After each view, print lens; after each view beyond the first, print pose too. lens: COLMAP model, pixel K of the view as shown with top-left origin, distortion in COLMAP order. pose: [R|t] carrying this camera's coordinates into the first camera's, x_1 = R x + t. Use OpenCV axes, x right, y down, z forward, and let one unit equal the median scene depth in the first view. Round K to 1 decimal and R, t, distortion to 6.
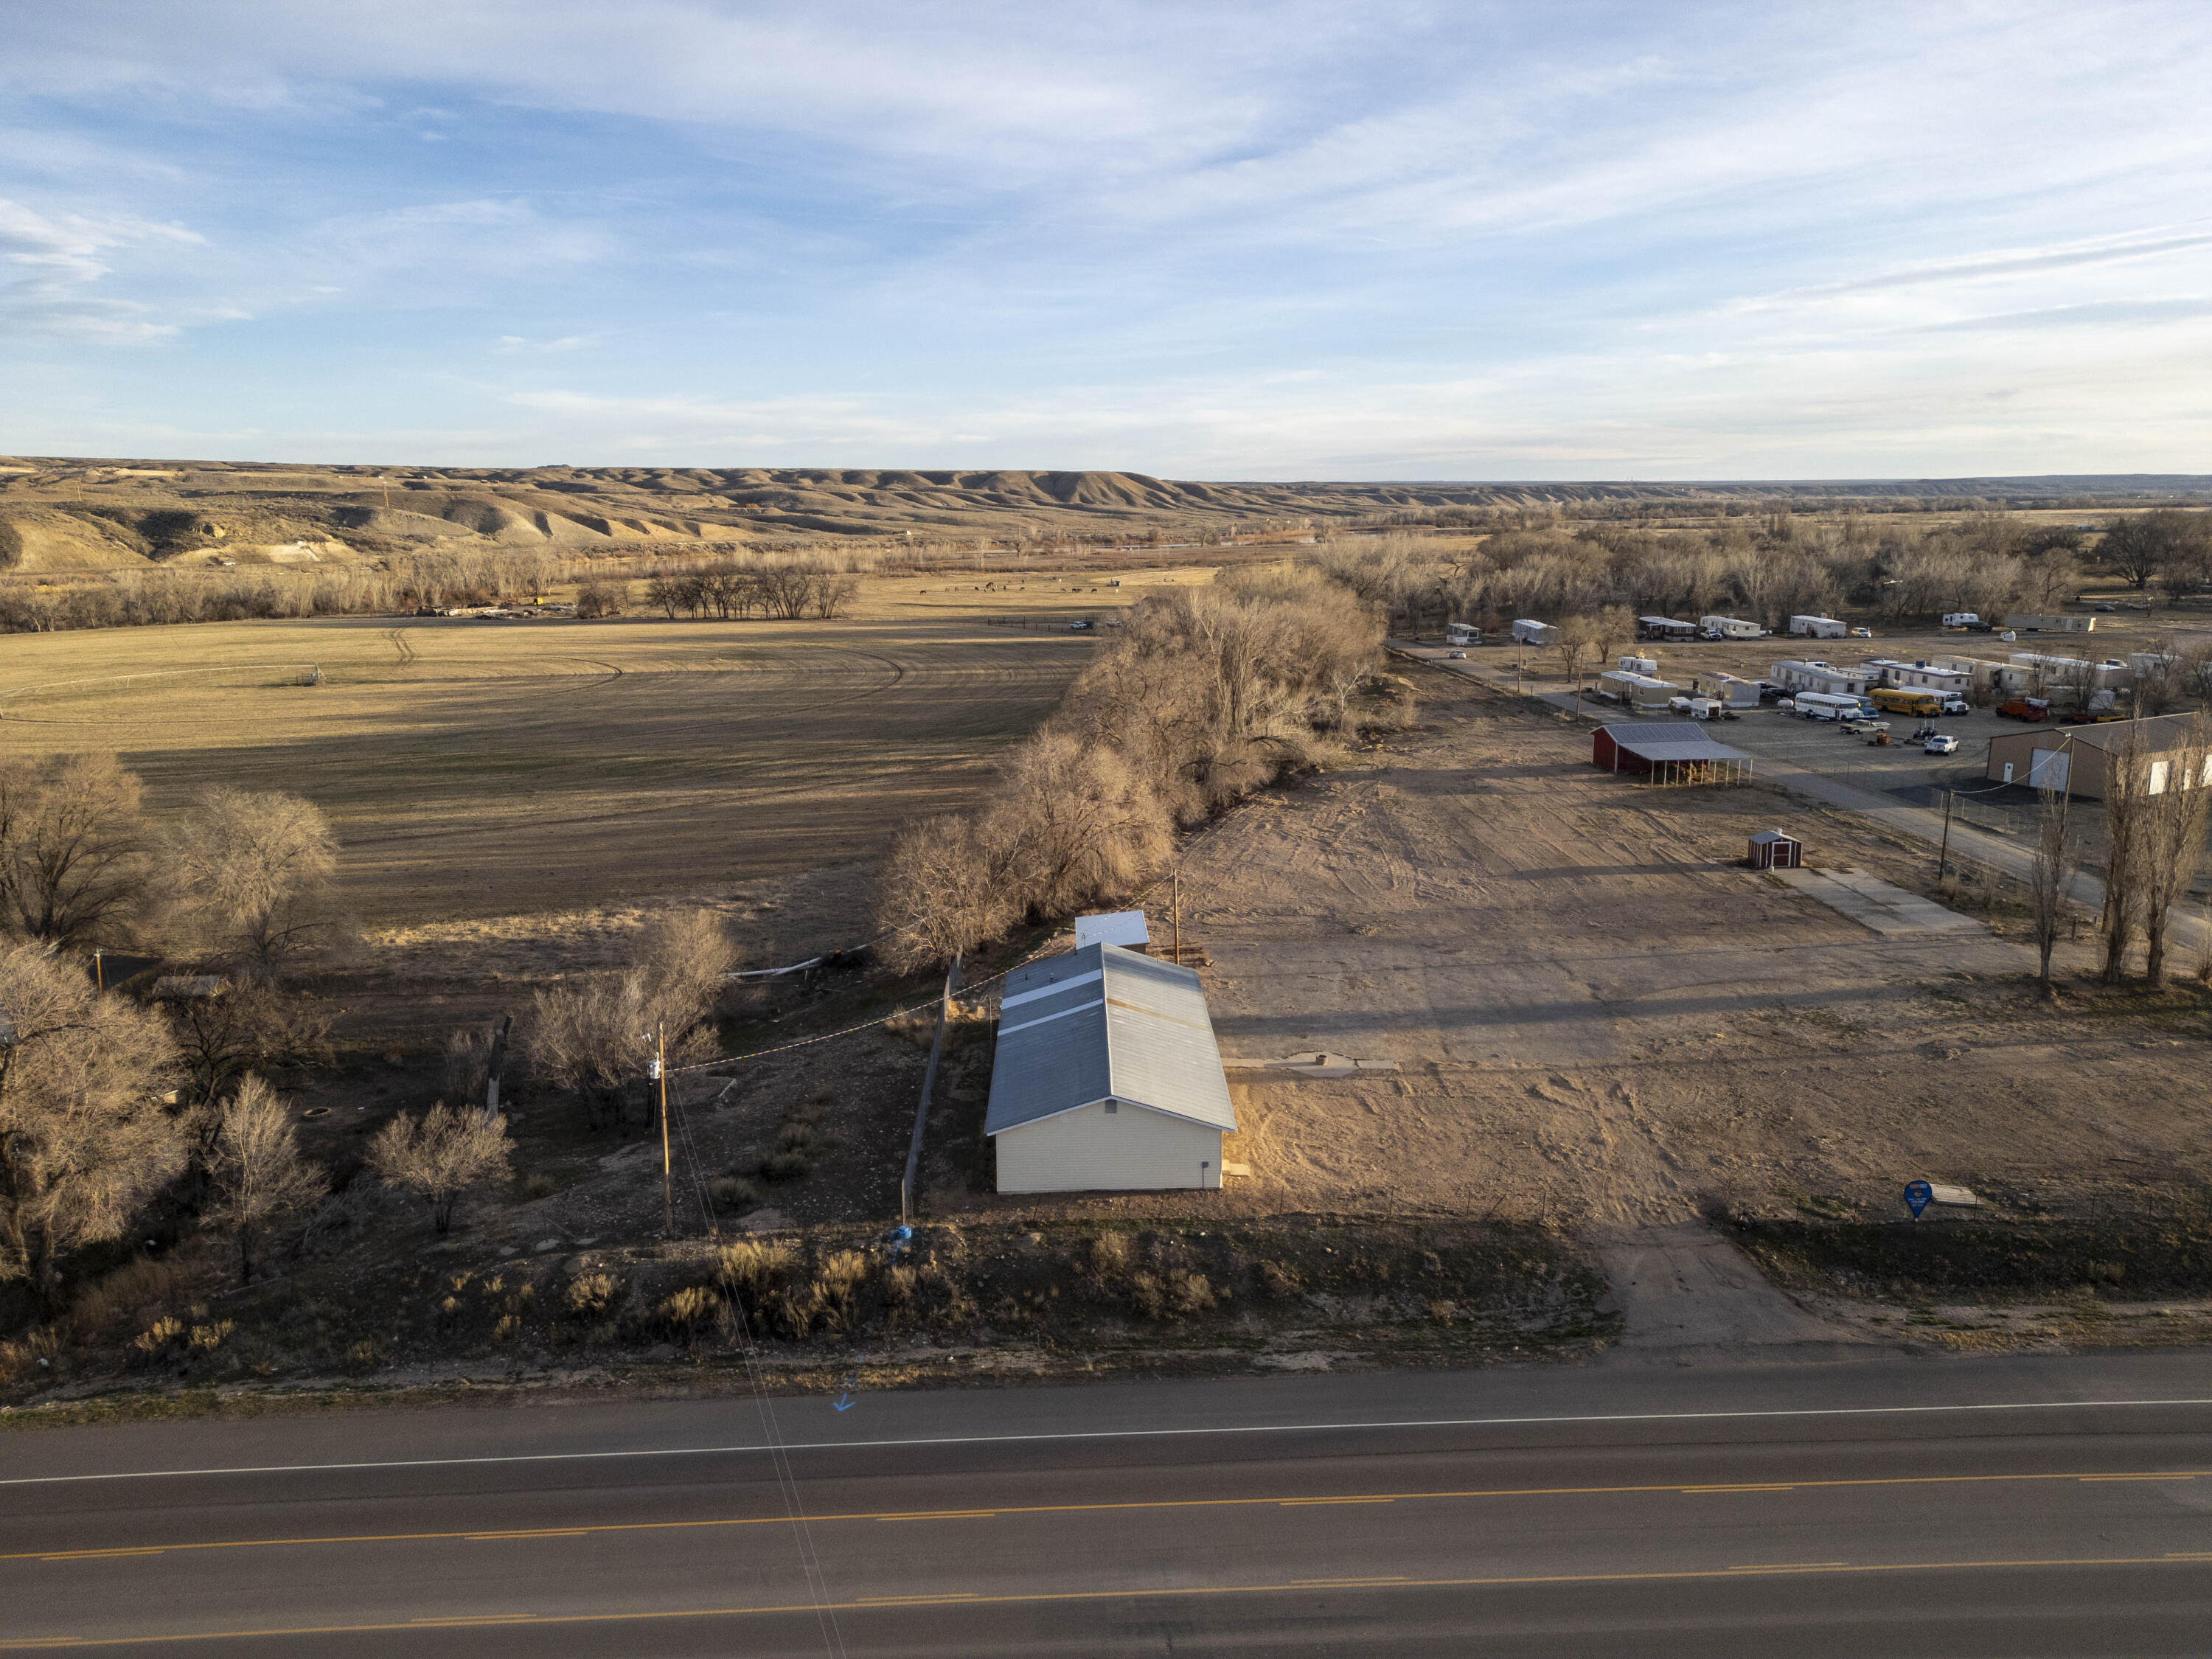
lens RADIAL K [[1540.4, 0, 1109.2], [0, 1540.4, 834.7], [0, 0, 1]] dist [0.080963, -0.082194]
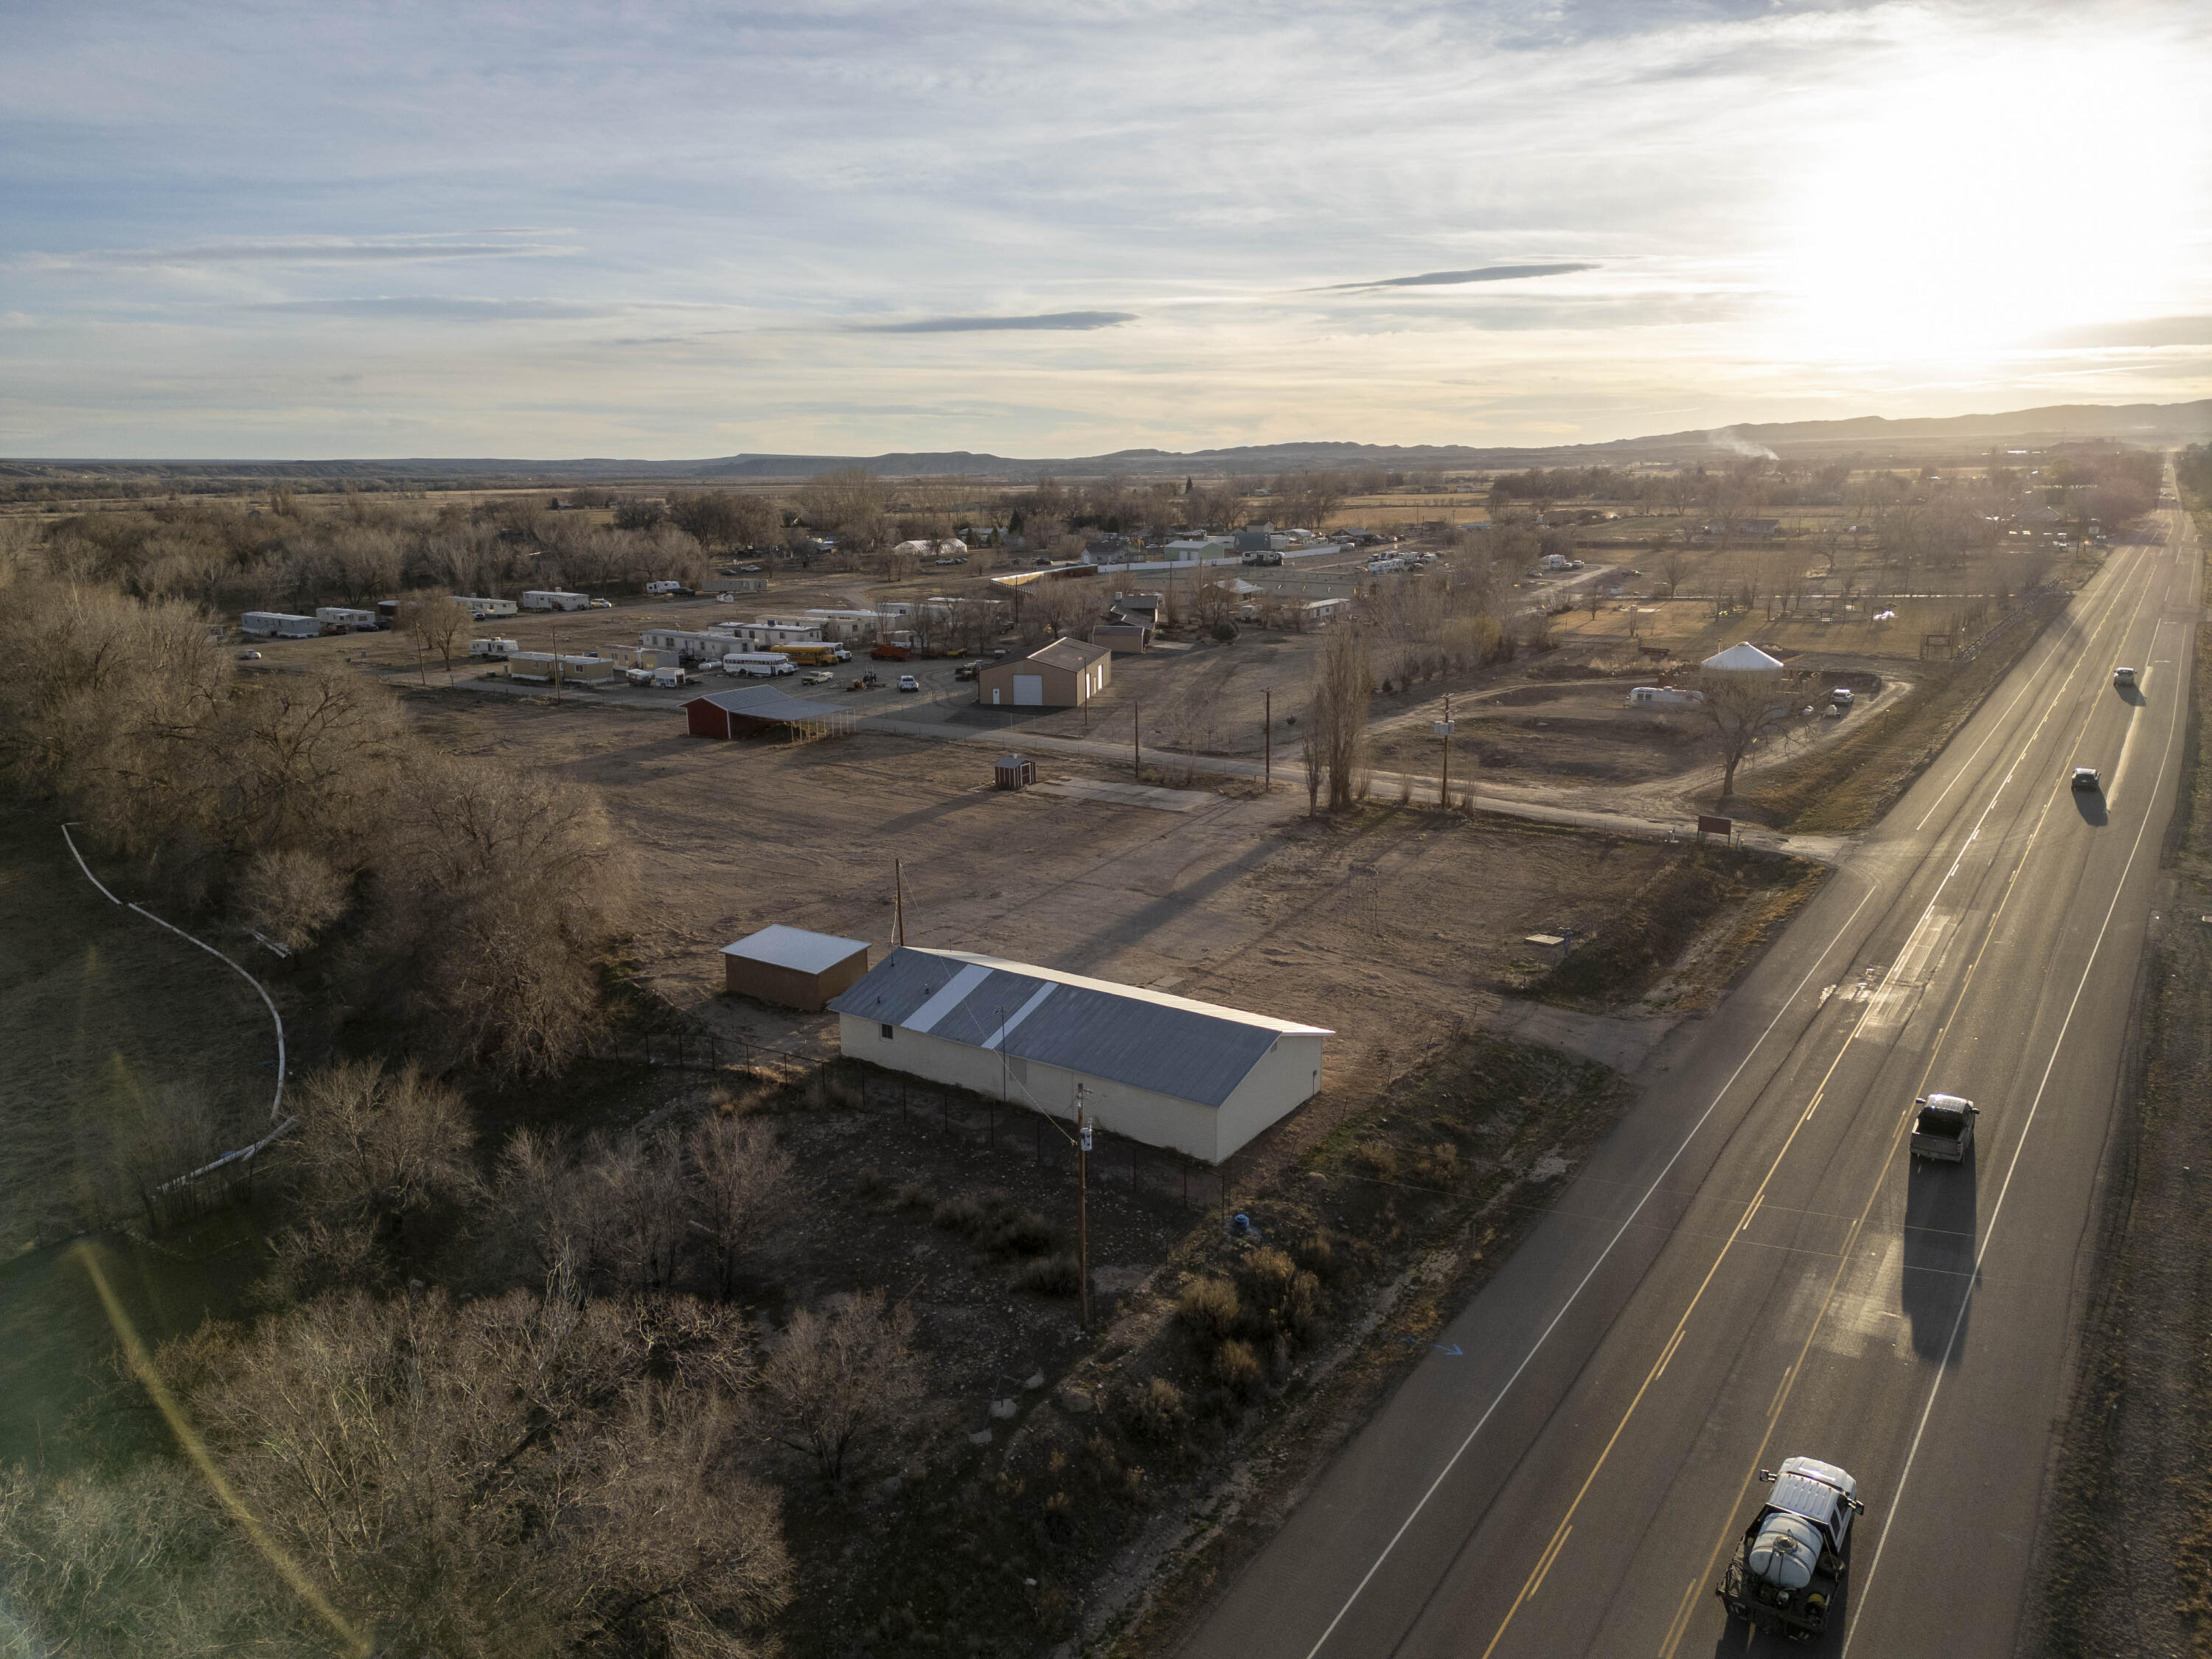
lens RADIAL K [[1540.4, 0, 1109.2], [0, 1540.4, 834.7], [0, 0, 1]] dist [0.080963, -0.082194]
pose [[0.588374, -0.185021, 0.787136, -0.289104], [0.176104, 0.979423, 0.098583, -0.028937], [-0.789179, 0.080614, 0.608850, 0.147100]]
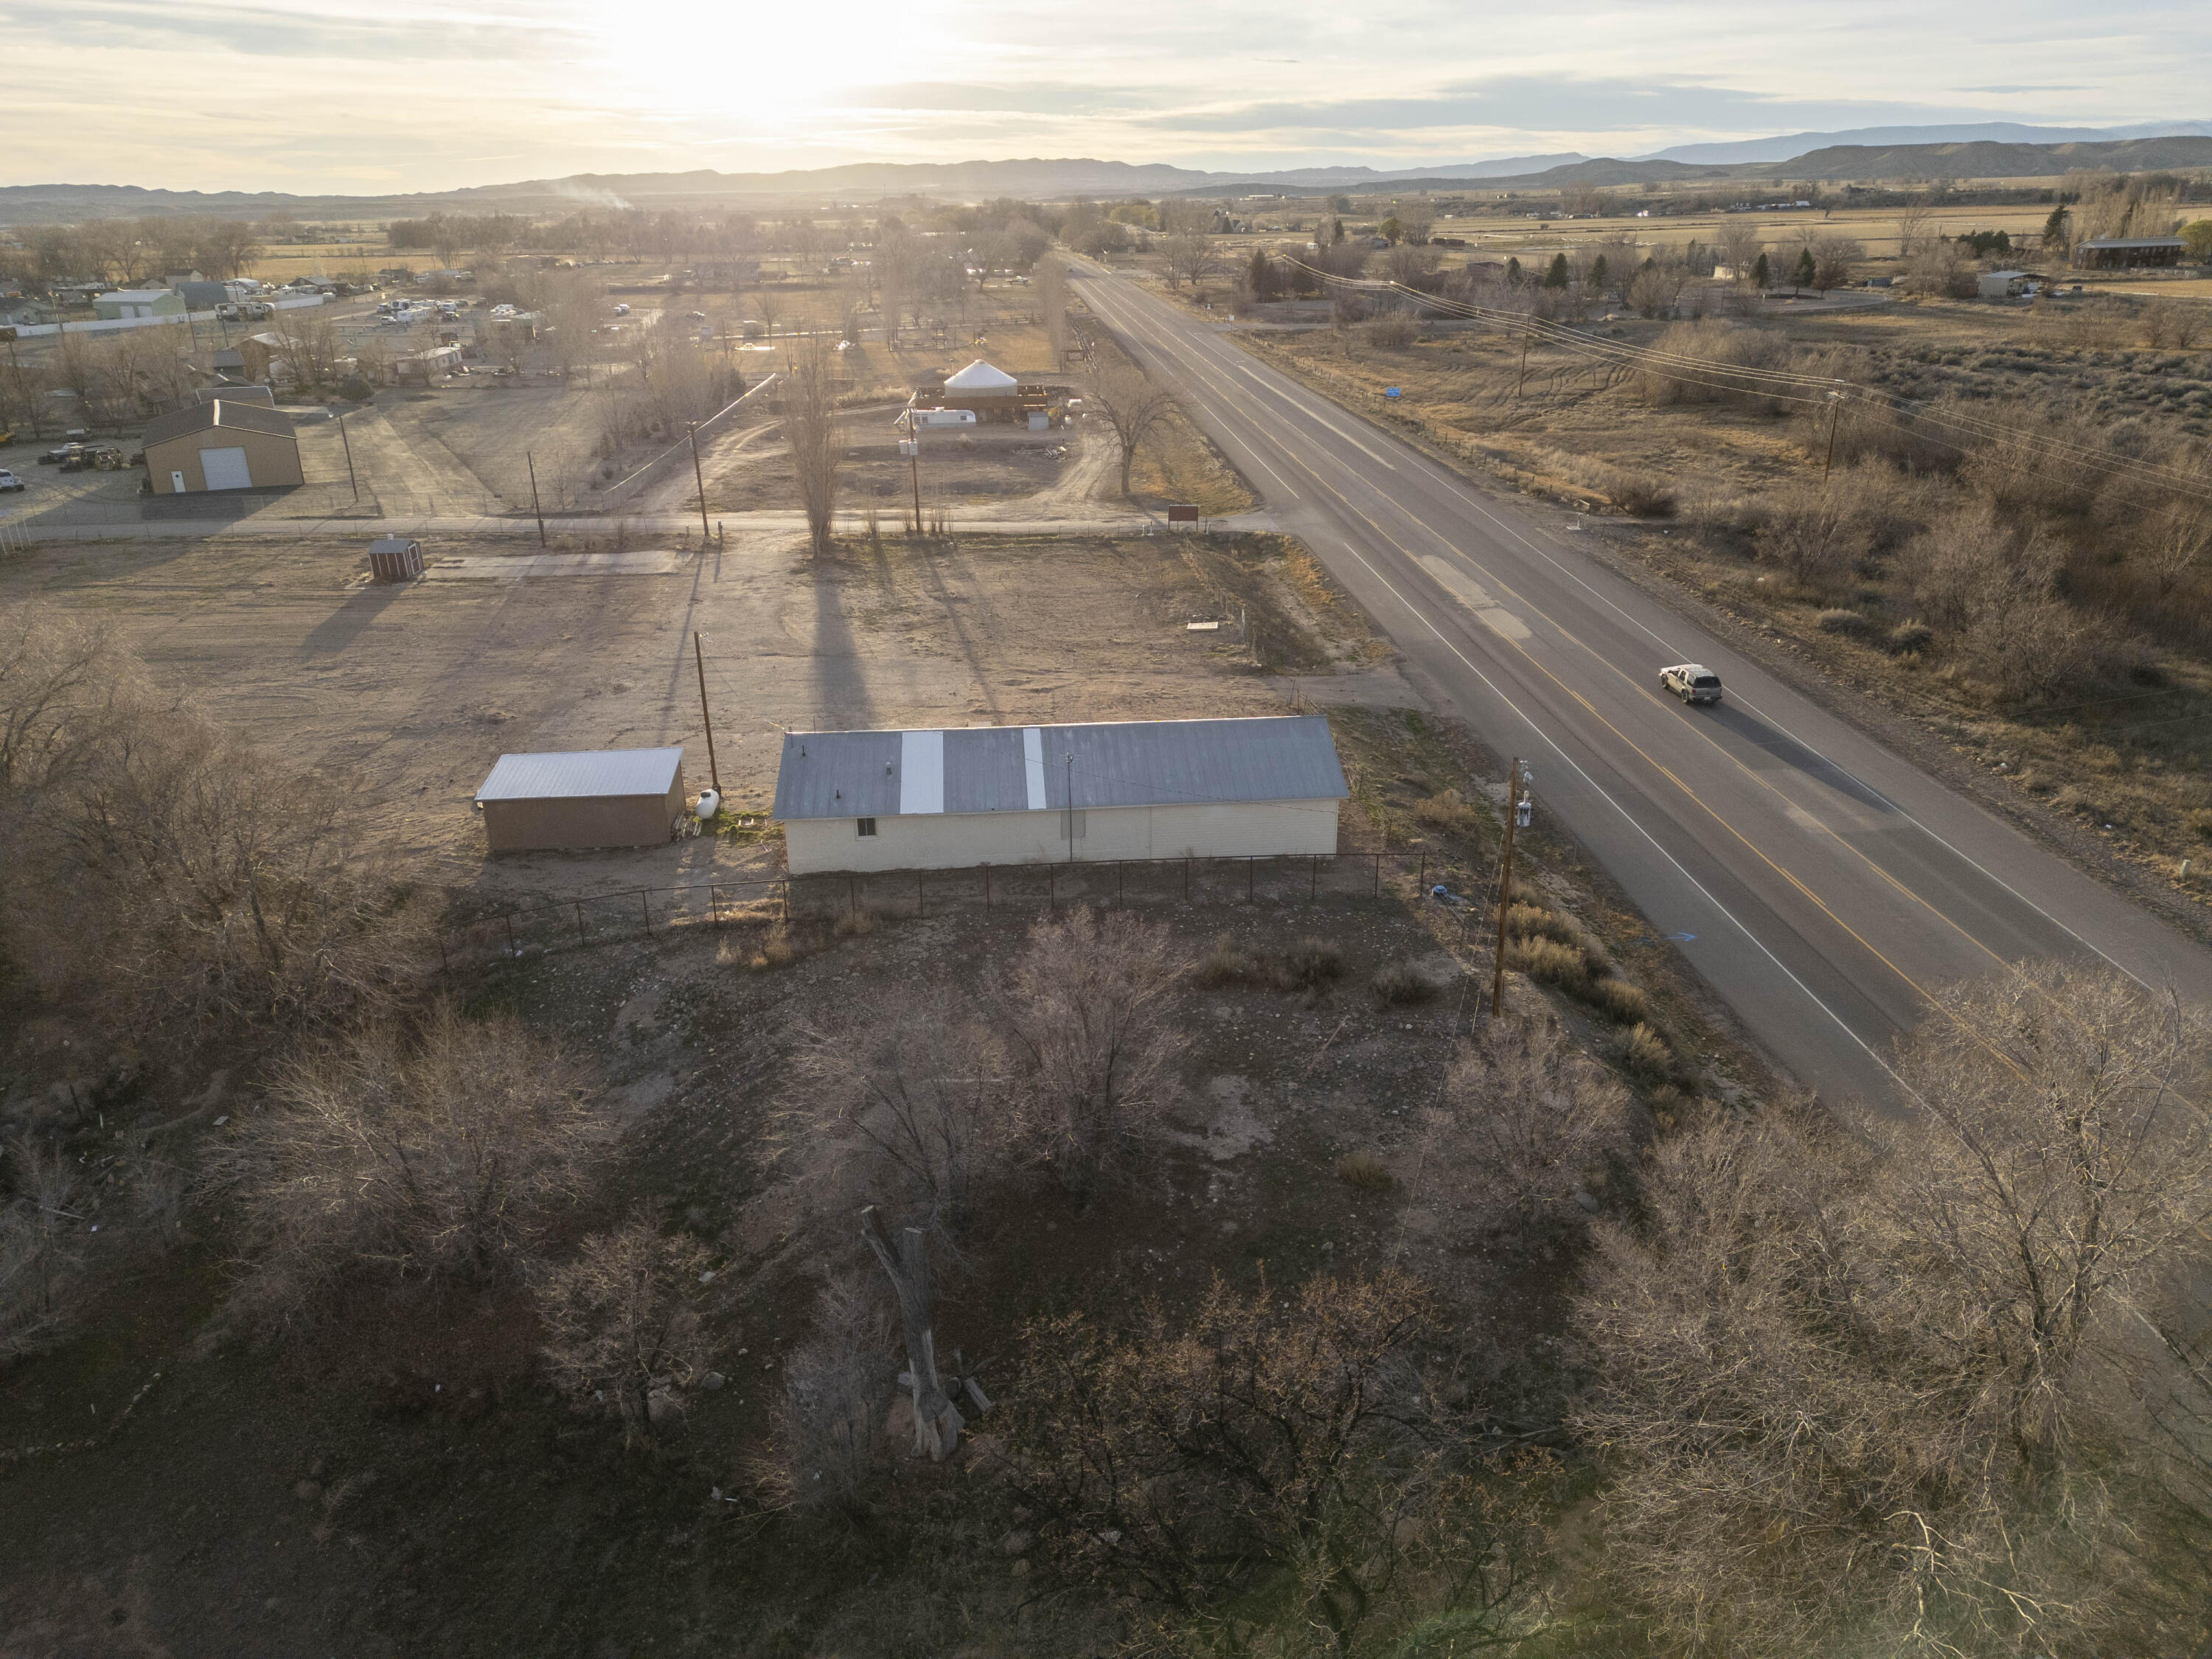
lens RADIAL K [[1540.4, 0, 1109.2], [0, 1540.4, 834.7], [0, 0, 1]] dist [0.080963, -0.082194]
pose [[-0.046607, -0.366092, 0.929411, -0.319101], [0.224819, 0.902707, 0.366847, -0.054268], [-0.973285, 0.226047, 0.040232, 0.370637]]
